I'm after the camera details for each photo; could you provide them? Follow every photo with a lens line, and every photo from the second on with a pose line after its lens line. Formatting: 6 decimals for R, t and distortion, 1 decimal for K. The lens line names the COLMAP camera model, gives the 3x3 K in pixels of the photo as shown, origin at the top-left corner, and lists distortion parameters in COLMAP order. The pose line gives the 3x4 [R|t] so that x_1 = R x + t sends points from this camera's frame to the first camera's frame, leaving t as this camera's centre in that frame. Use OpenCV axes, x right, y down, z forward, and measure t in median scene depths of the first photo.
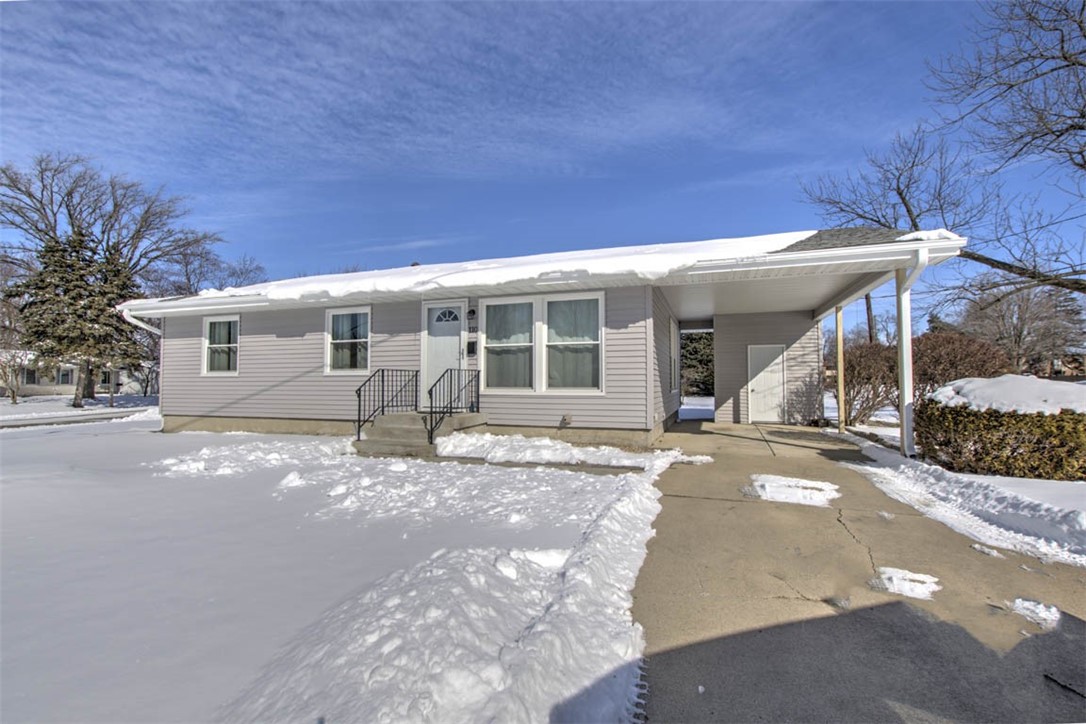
lens RADIAL K [[477.6, 0, 550.7], [0, 477.6, 363.8], [0, 0, 1]] dist [-0.005769, 0.000139]
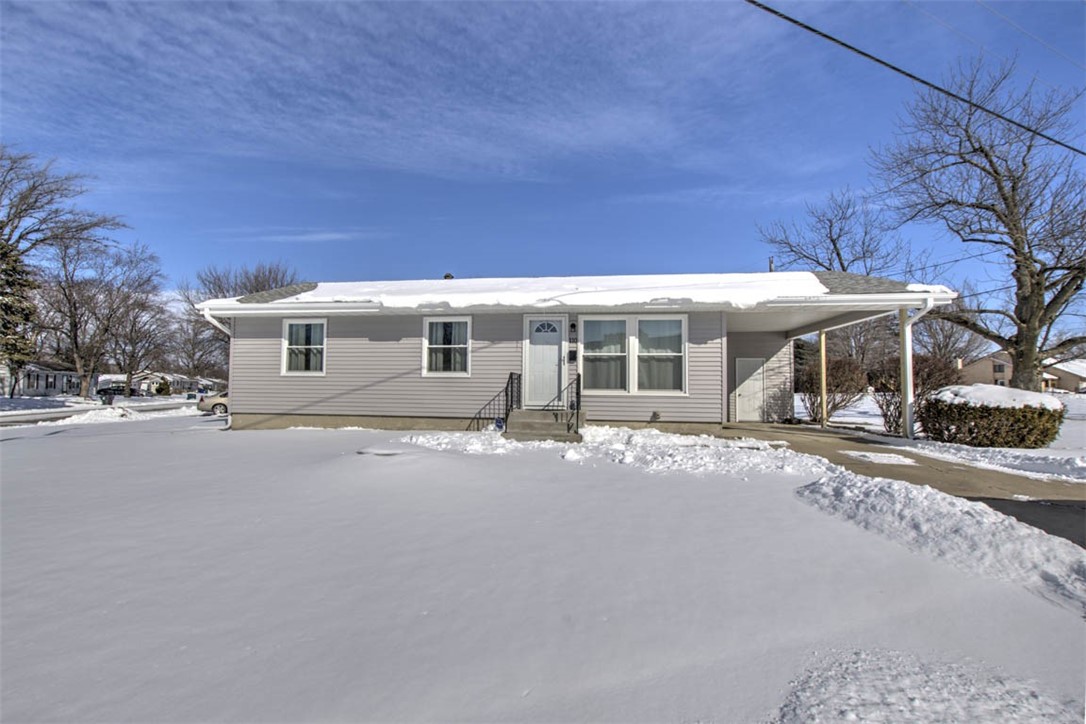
lens RADIAL K [[477.6, 0, 533.2], [0, 477.6, 363.3], [0, 0, 1]] dist [-0.005769, 0.000139]
pose [[0.982112, 0.021945, 0.187016, -0.472069], [-0.019308, 0.999687, -0.015915, 0.006181], [-0.187306, 0.012020, 0.982228, -0.150276]]
